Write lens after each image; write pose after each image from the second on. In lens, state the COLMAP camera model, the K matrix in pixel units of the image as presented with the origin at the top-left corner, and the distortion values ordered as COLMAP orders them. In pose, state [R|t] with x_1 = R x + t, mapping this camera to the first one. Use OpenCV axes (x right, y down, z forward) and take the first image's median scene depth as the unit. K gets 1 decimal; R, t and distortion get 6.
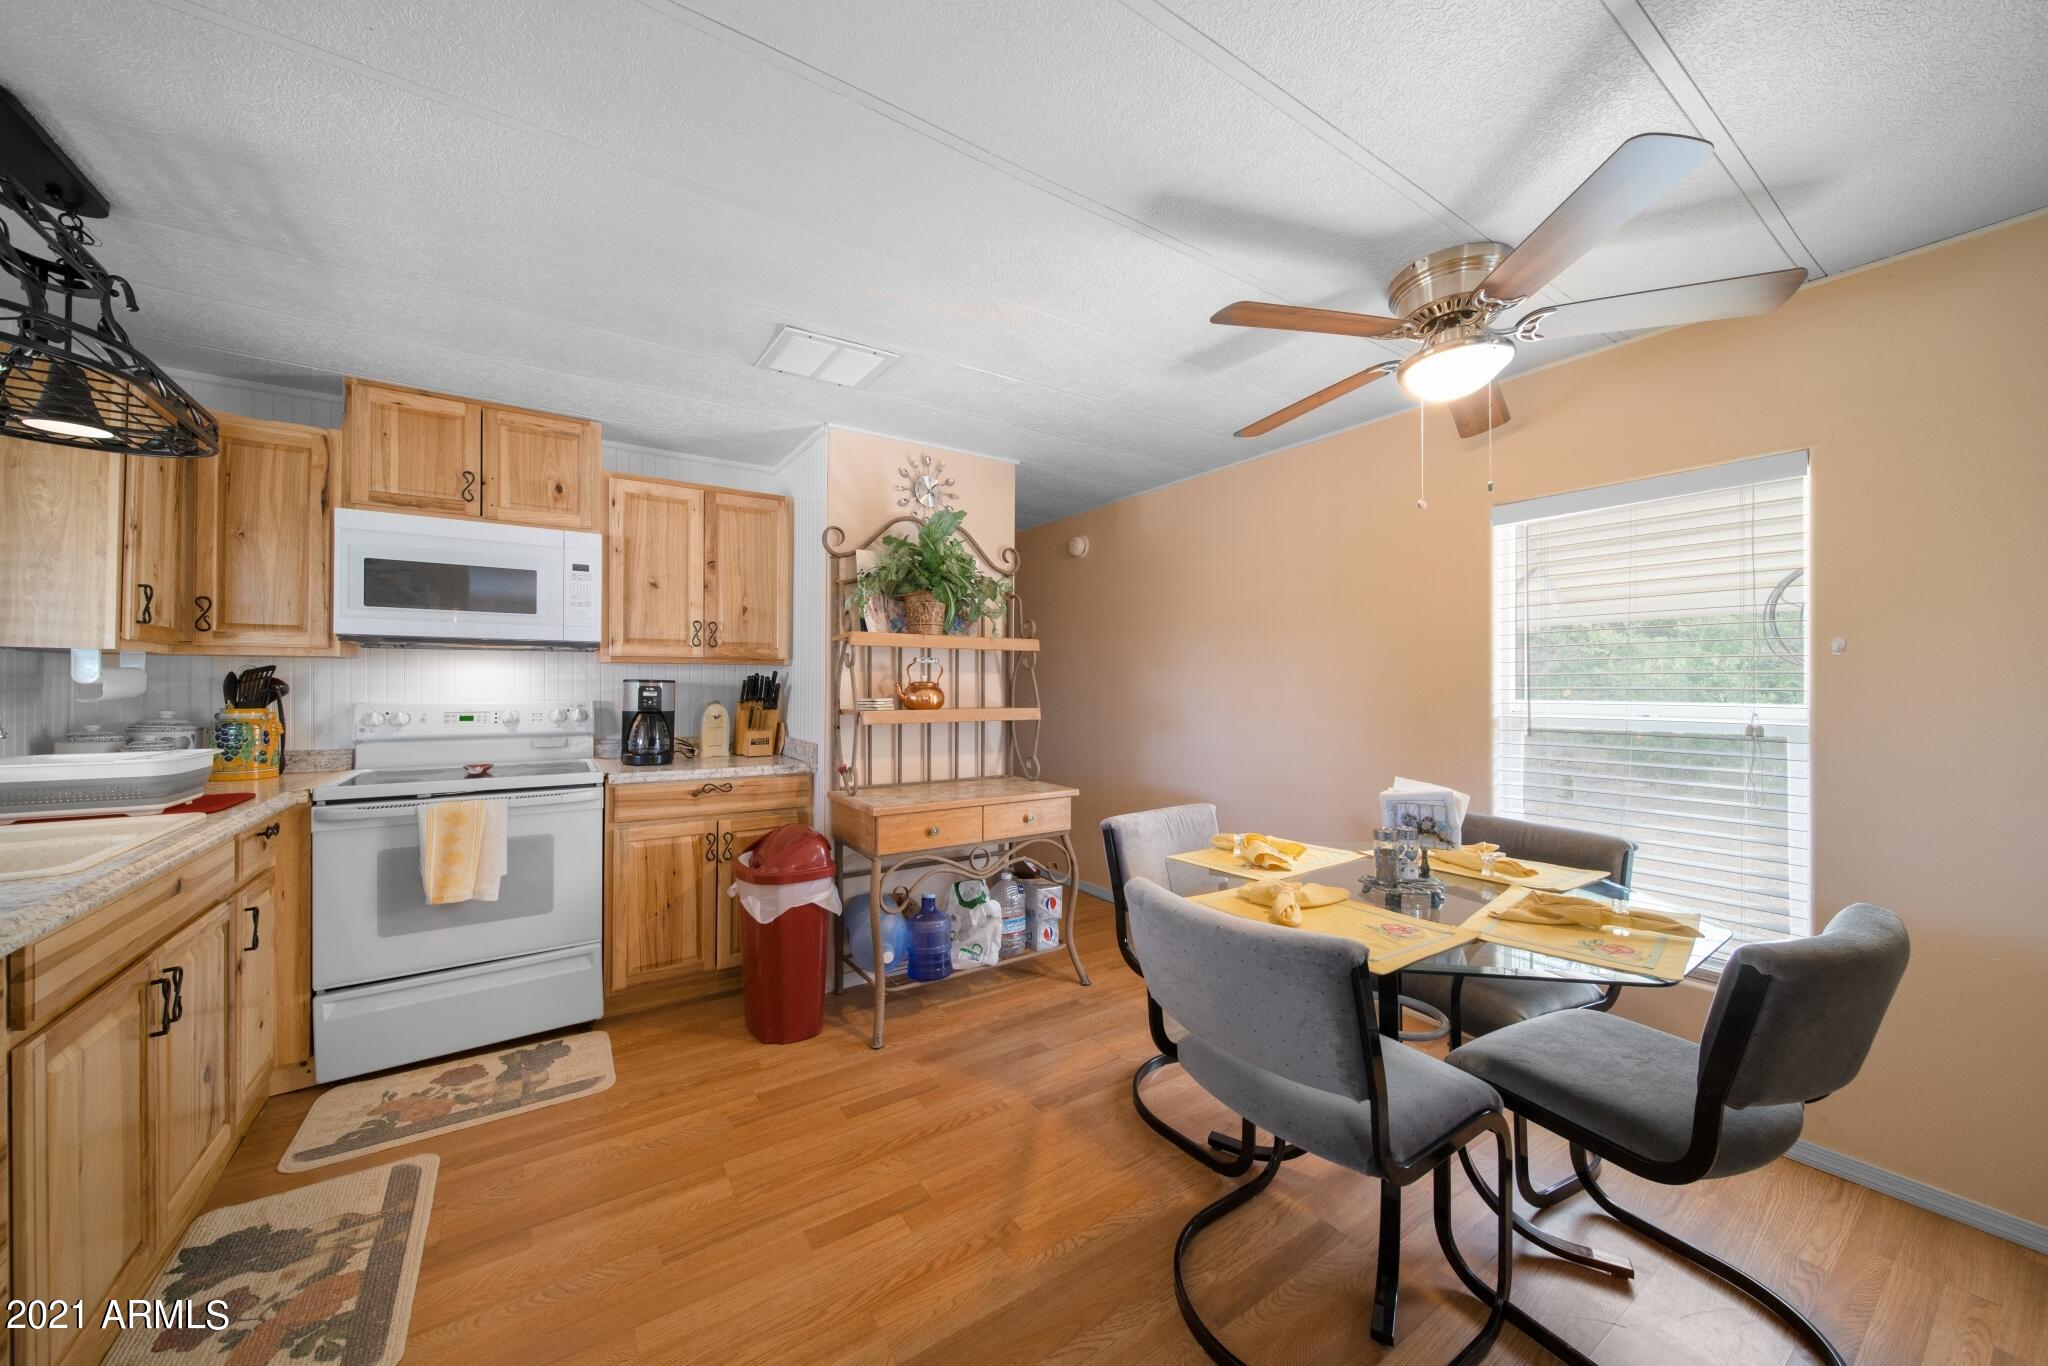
lens RADIAL K [[718.7, 0, 1021.0], [0, 718.7, 681.2], [0, 0, 1]] dist [-0.002296, -0.000265]
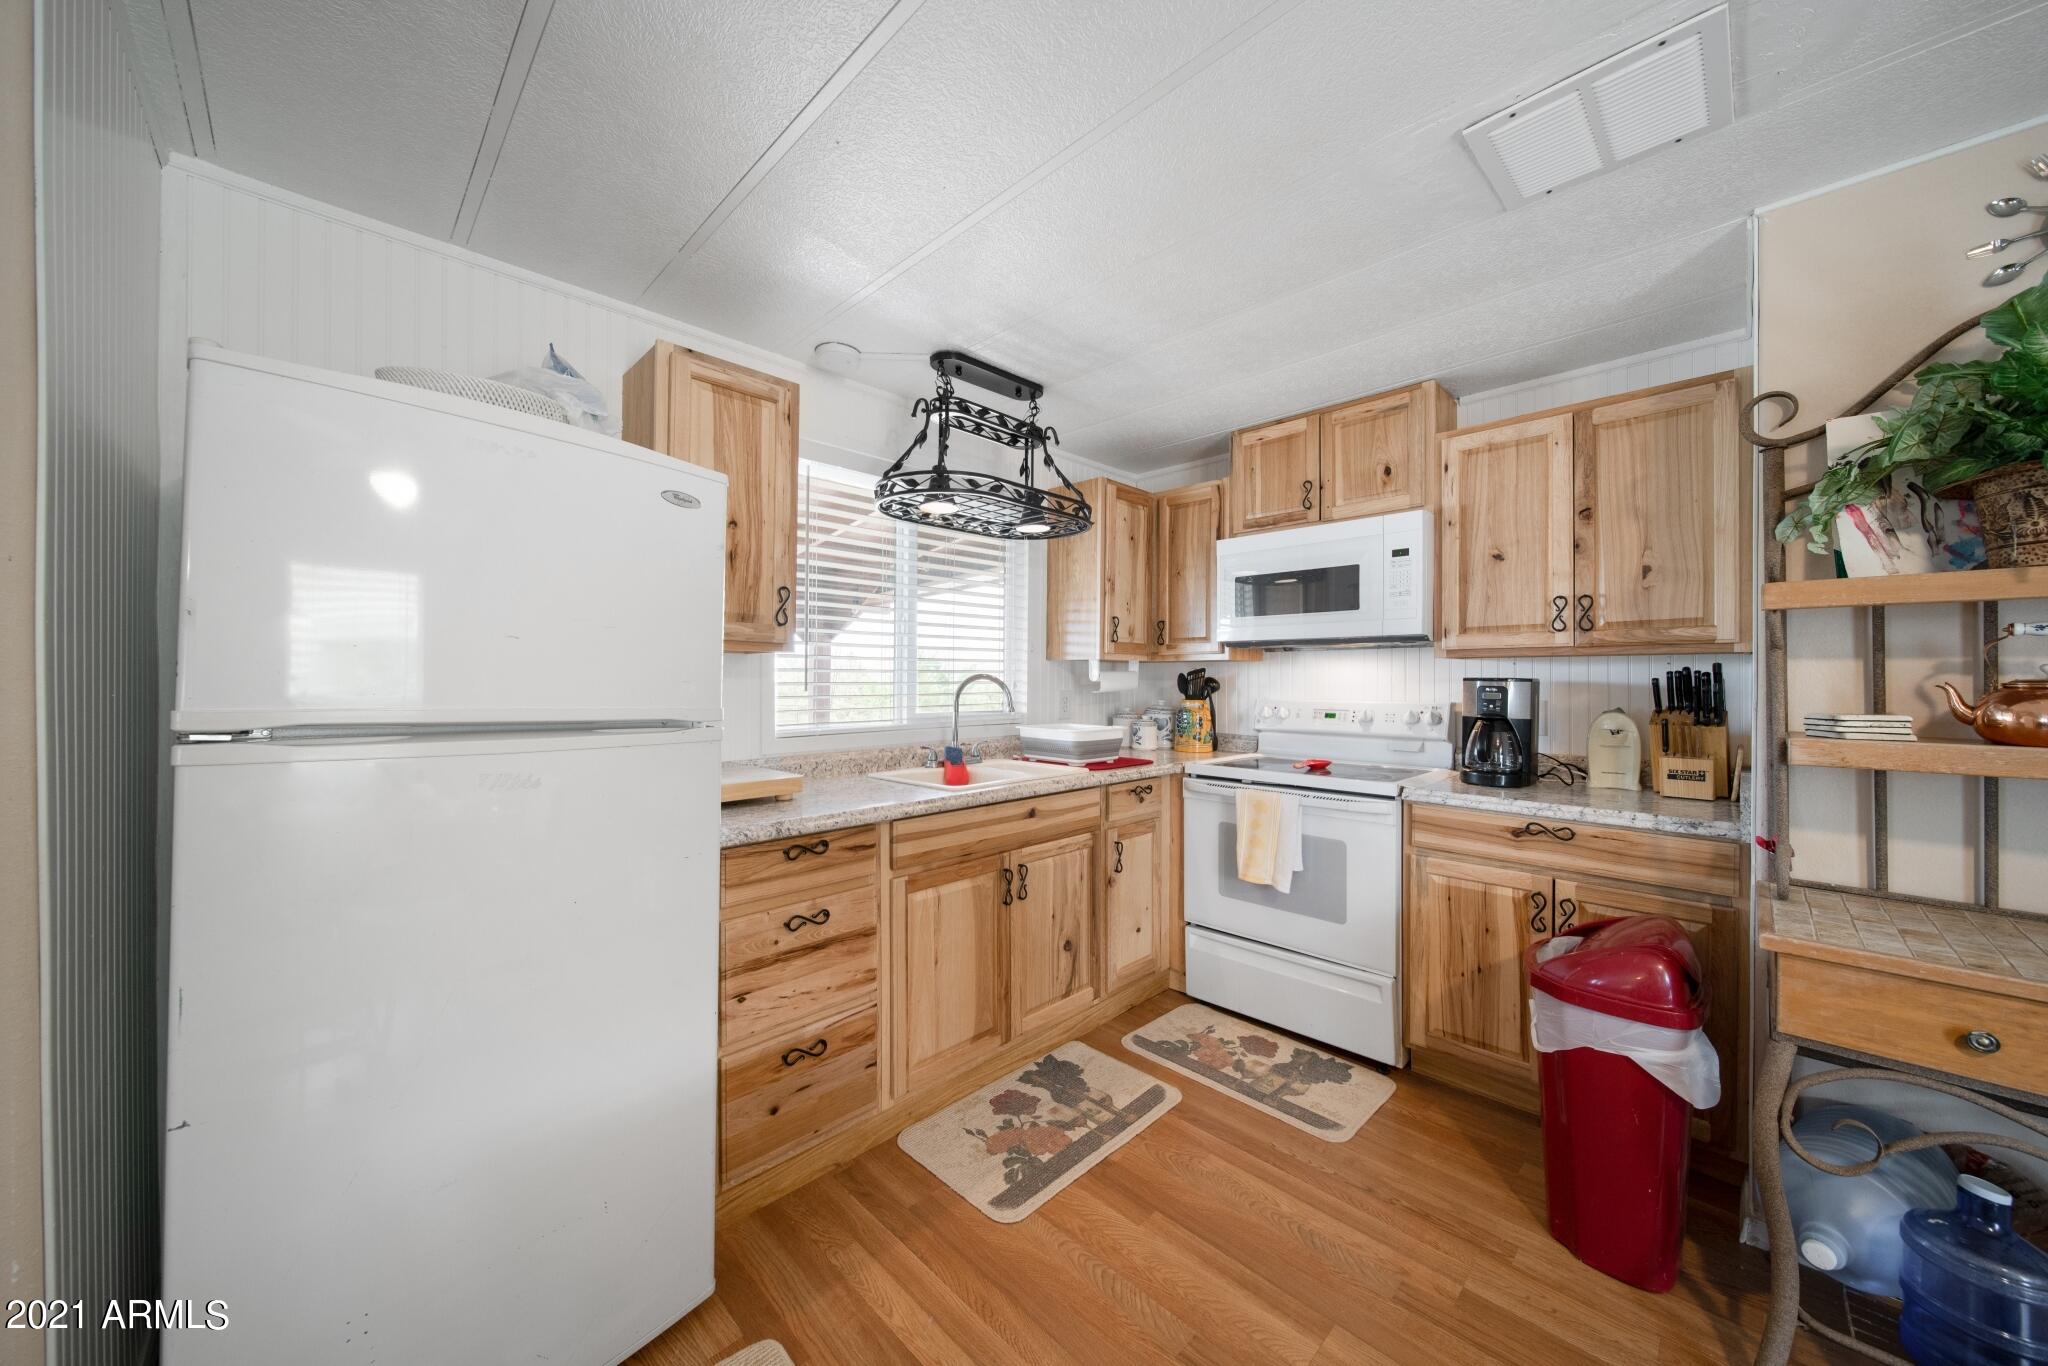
lens RADIAL K [[718.7, 0, 1022.8], [0, 718.7, 679.1], [0, 0, 1]] dist [-0.002296, -0.000265]
pose [[0.182045, -0.001521, -0.983289, 0.191236], [-0.000215, 0.999999, -0.001586, 0.000742], [0.983290, 0.000500, 0.182044, 0.399939]]
